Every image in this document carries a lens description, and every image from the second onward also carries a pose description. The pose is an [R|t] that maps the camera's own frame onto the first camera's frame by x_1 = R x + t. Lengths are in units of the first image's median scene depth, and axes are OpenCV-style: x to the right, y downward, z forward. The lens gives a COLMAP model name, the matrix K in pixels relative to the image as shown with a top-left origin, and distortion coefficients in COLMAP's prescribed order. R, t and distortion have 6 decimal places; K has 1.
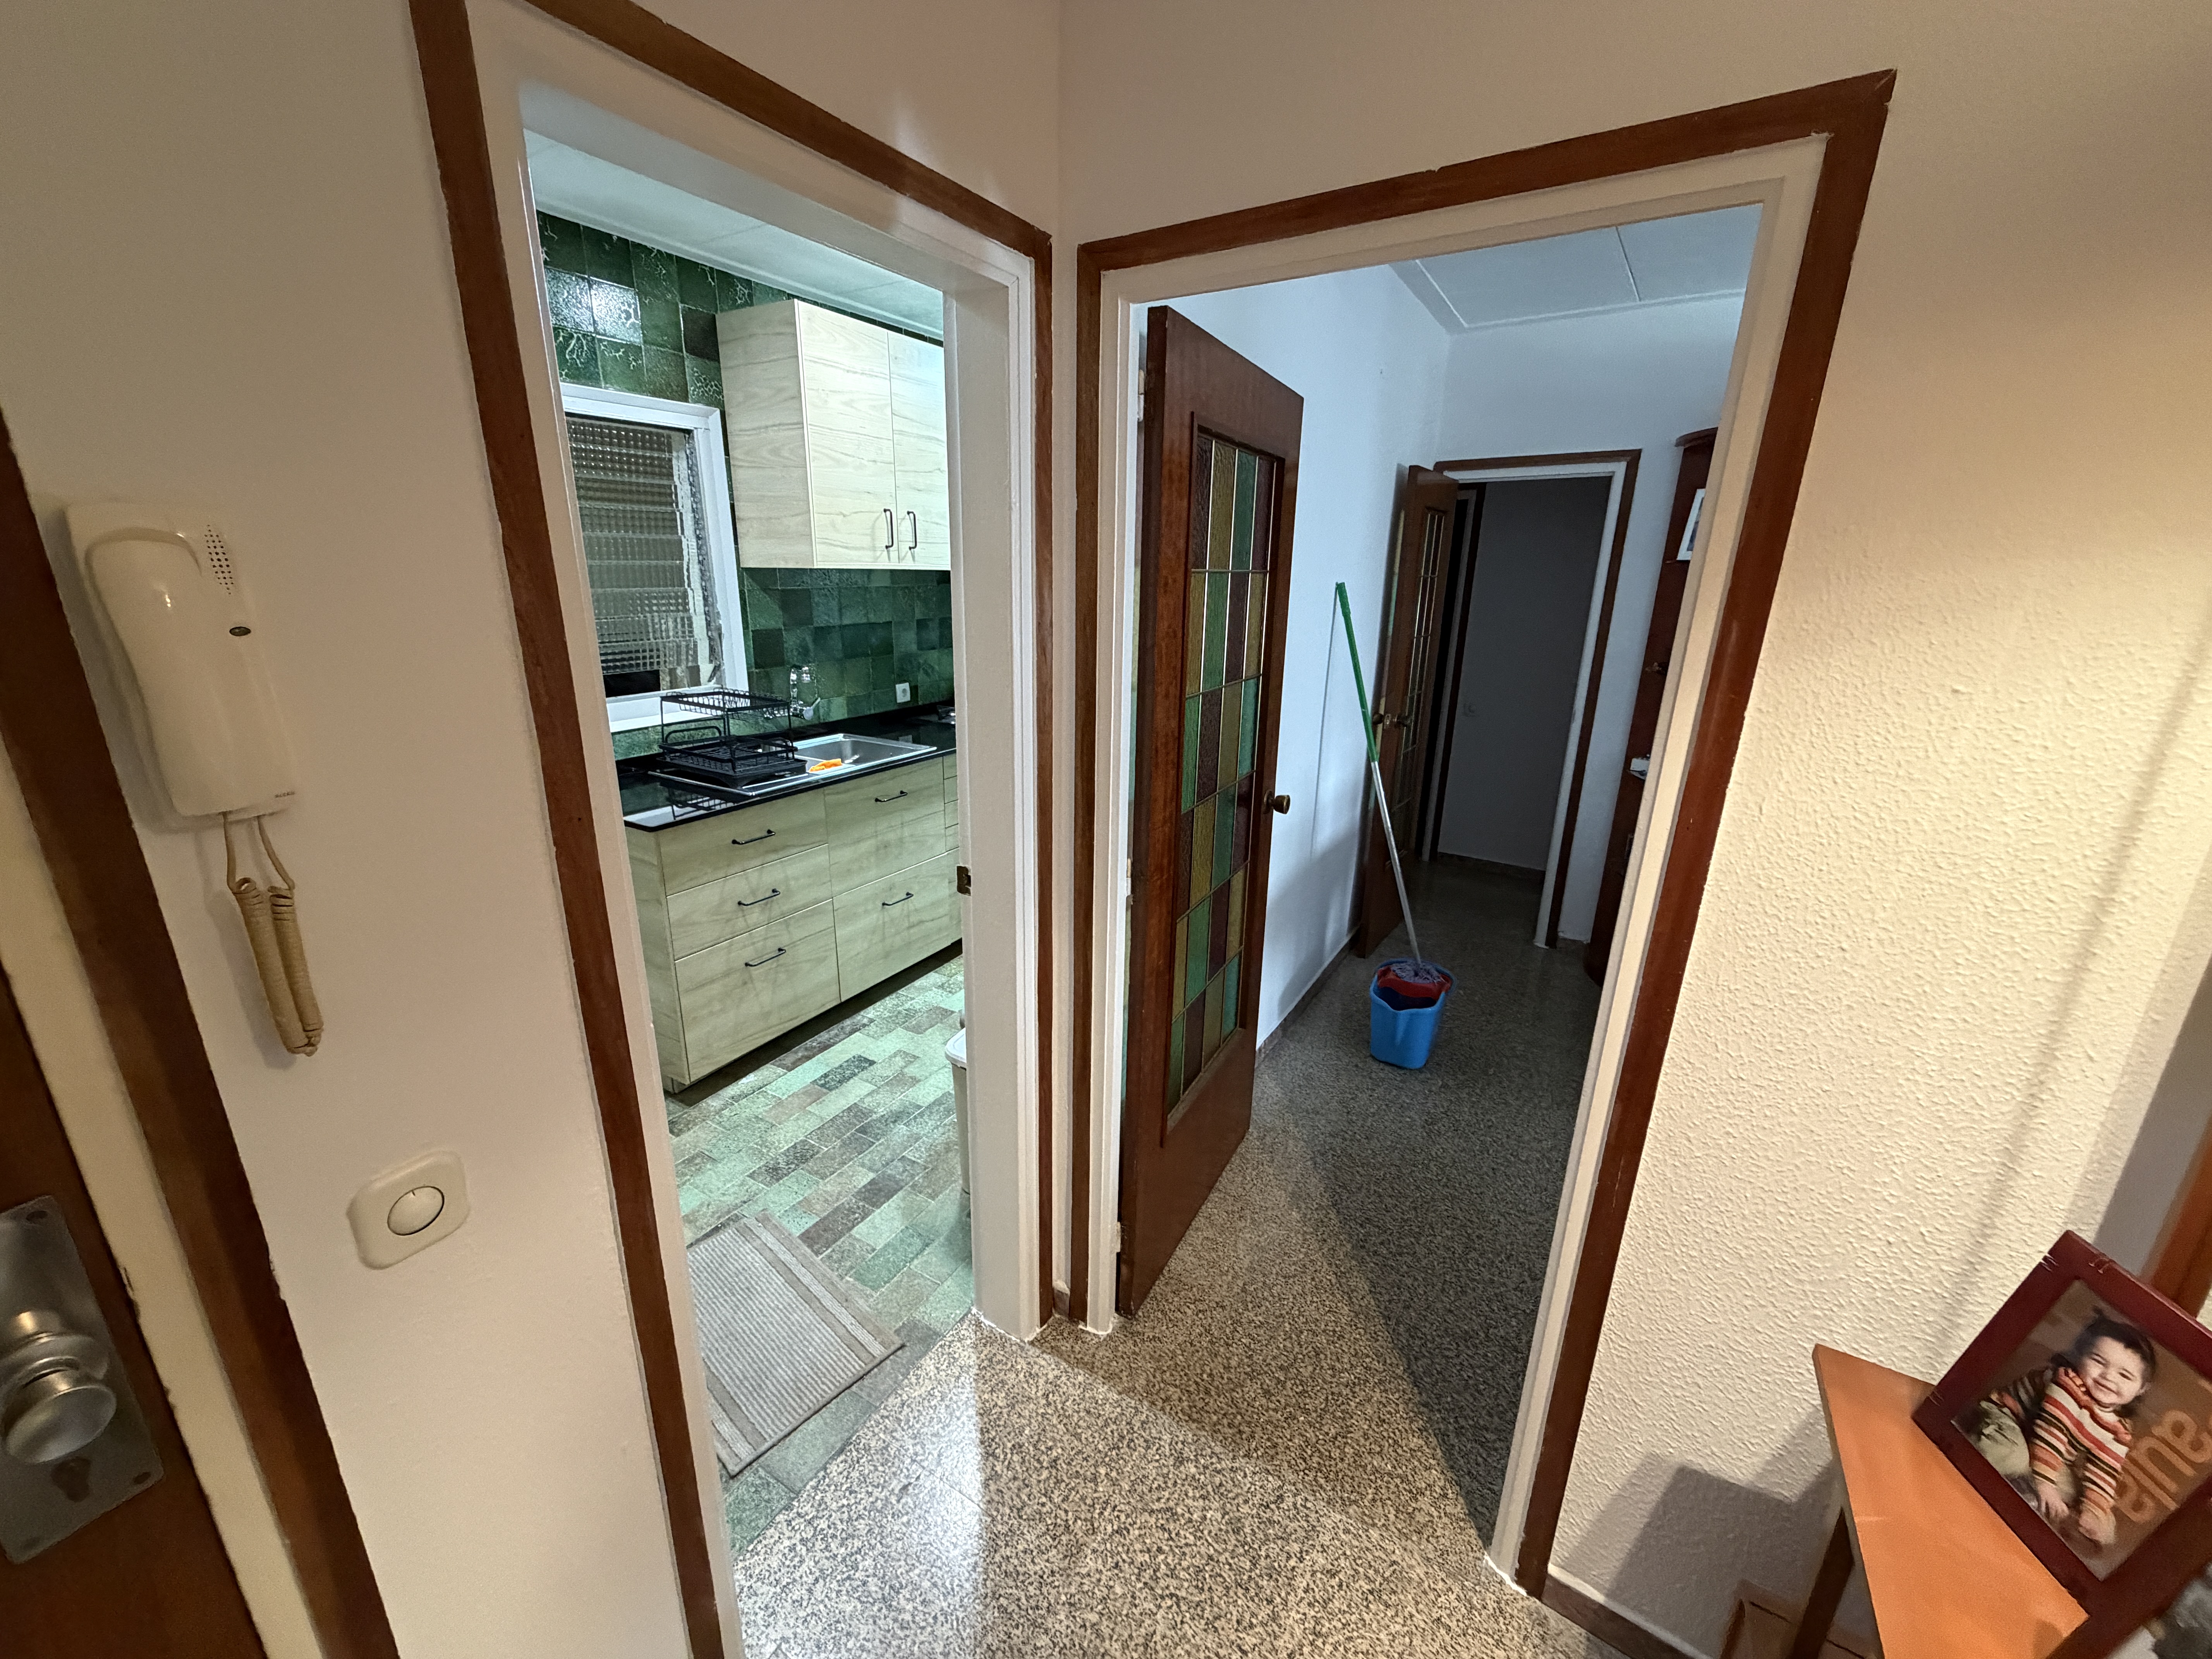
lens RADIAL K [[884.0, 0, 1104.8], [0, 884.0, 833.5], [0, 0, 1]] dist [-0.000092, 0.000181]
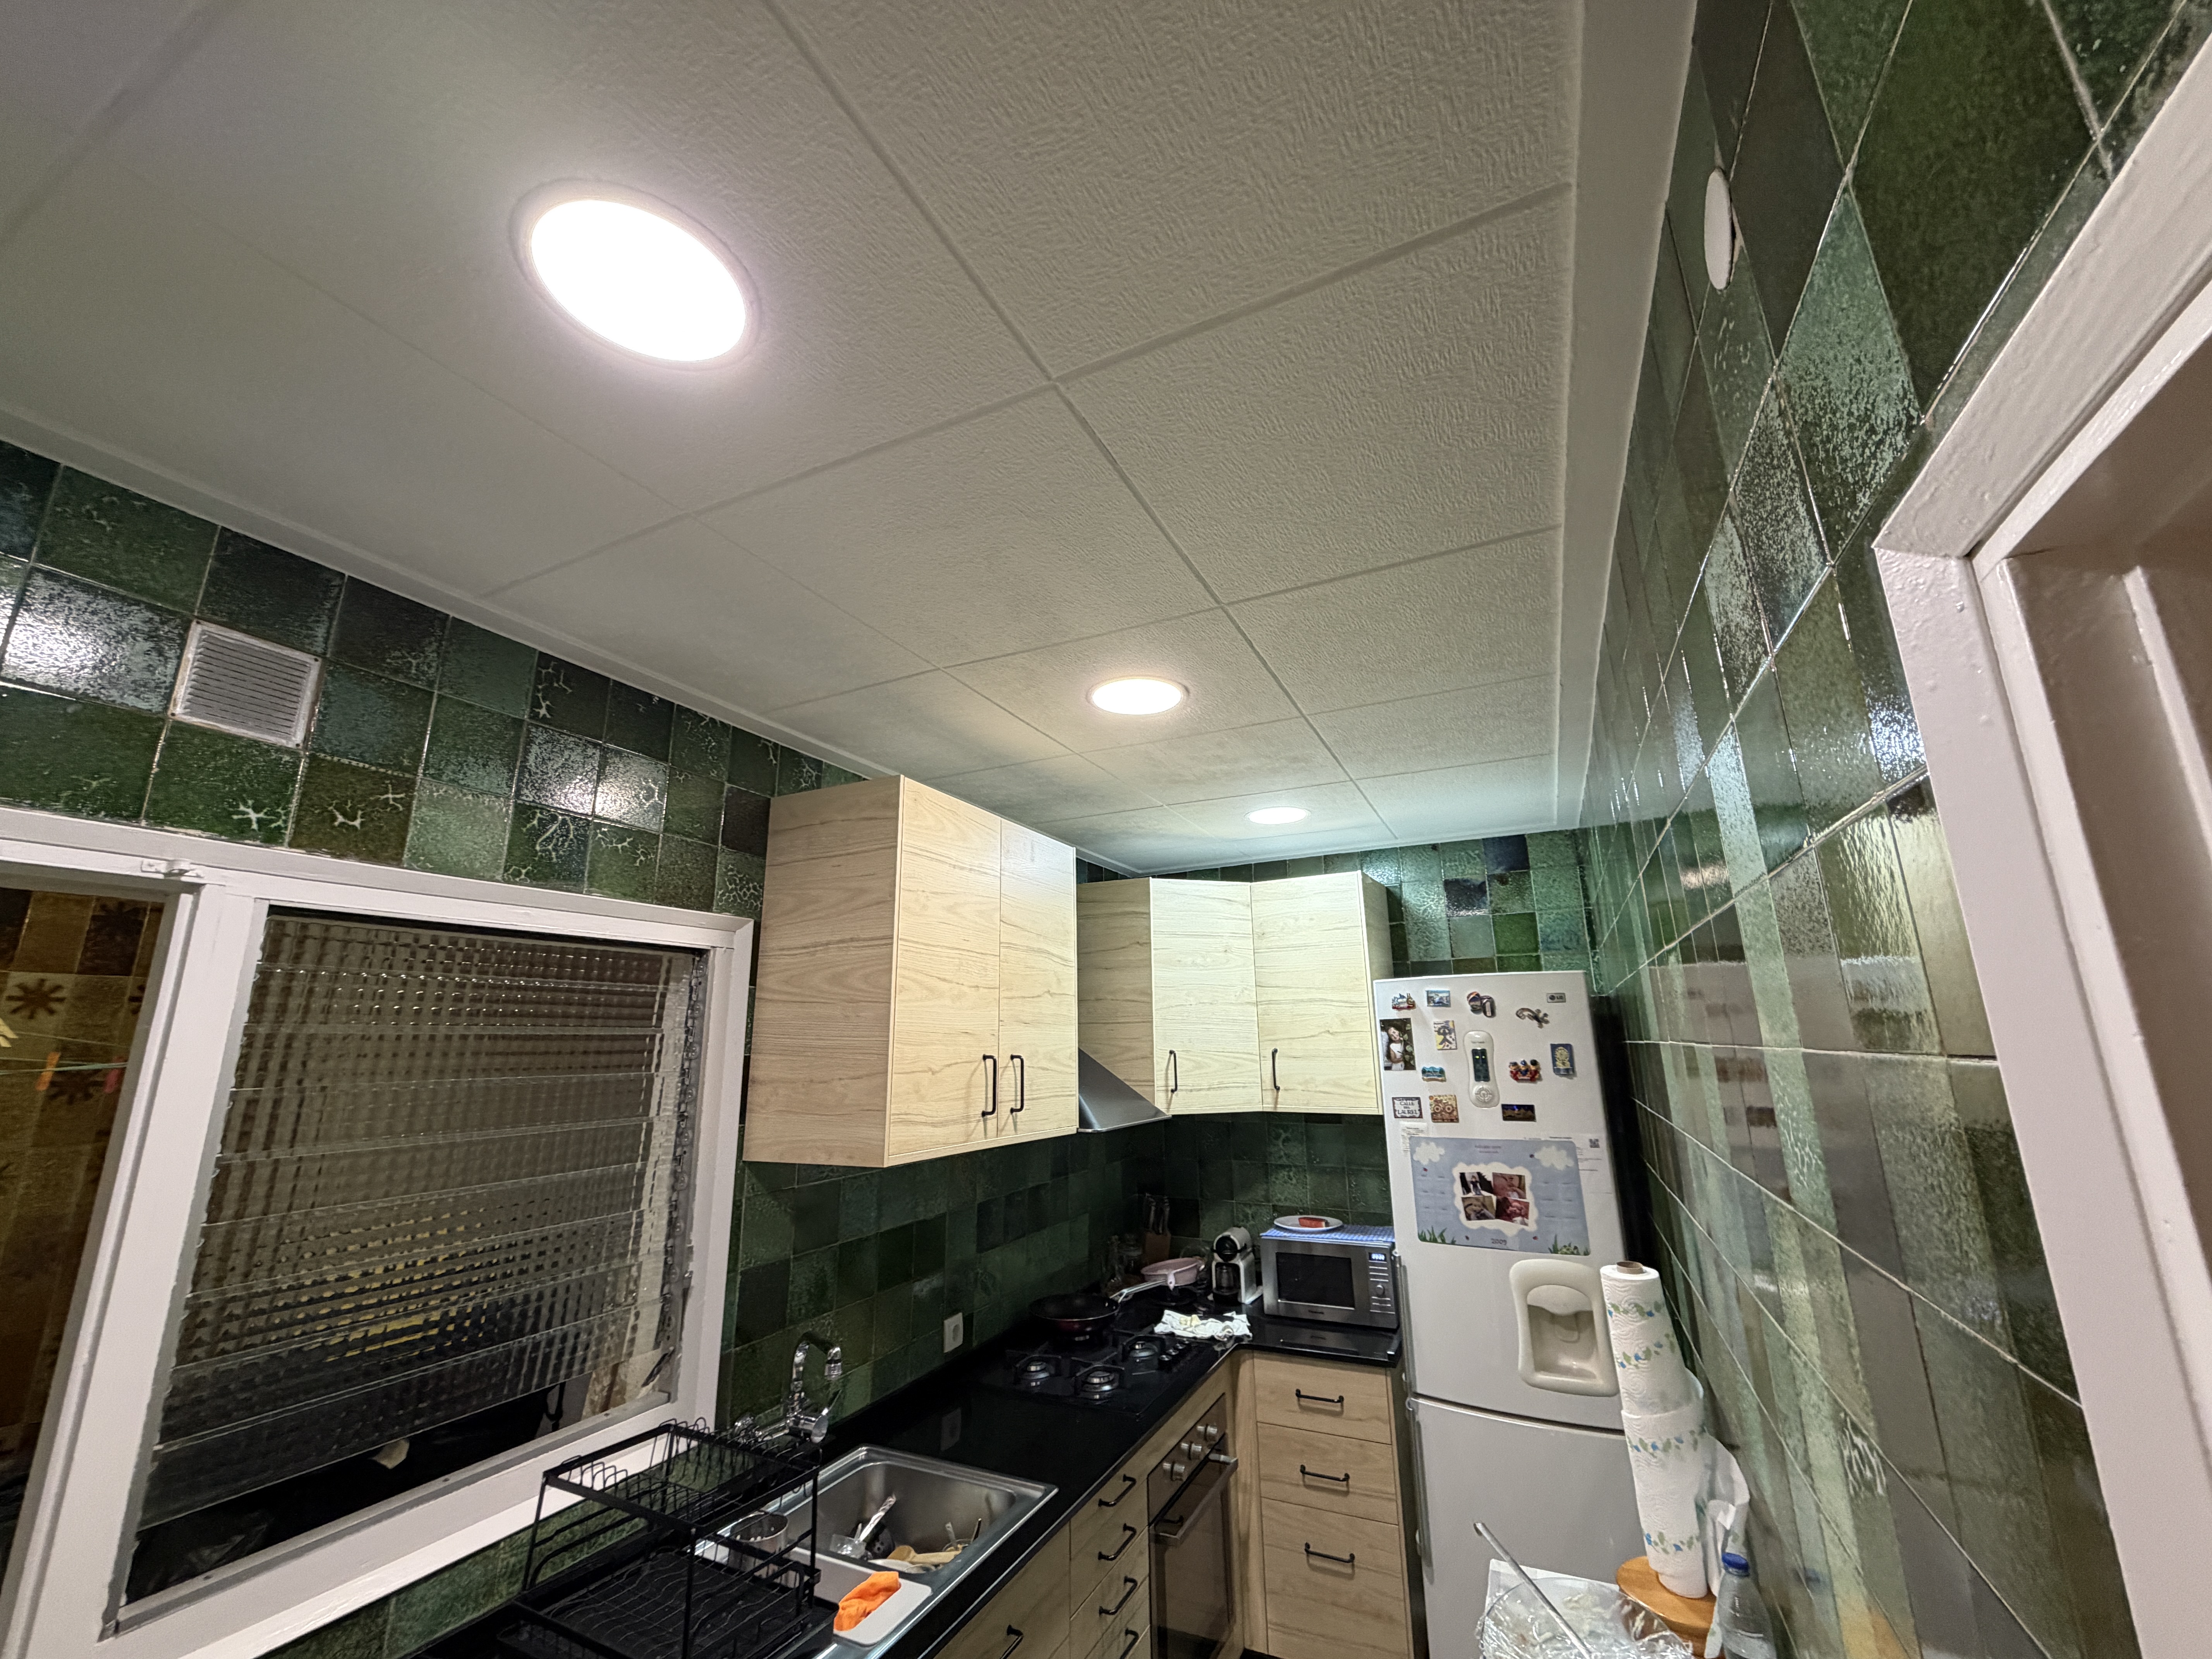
lens RADIAL K [[884.0, 0, 1102.1], [0, 884.0, 827.8], [0, 0, 1]] dist [-0.000092, 0.000181]
pose [[0.996176, -0.009637, 0.086836, -0.230704], [0.052808, 0.858209, -0.510576, -0.185414], [-0.069603, 0.513209, 0.855436, 0.375885]]
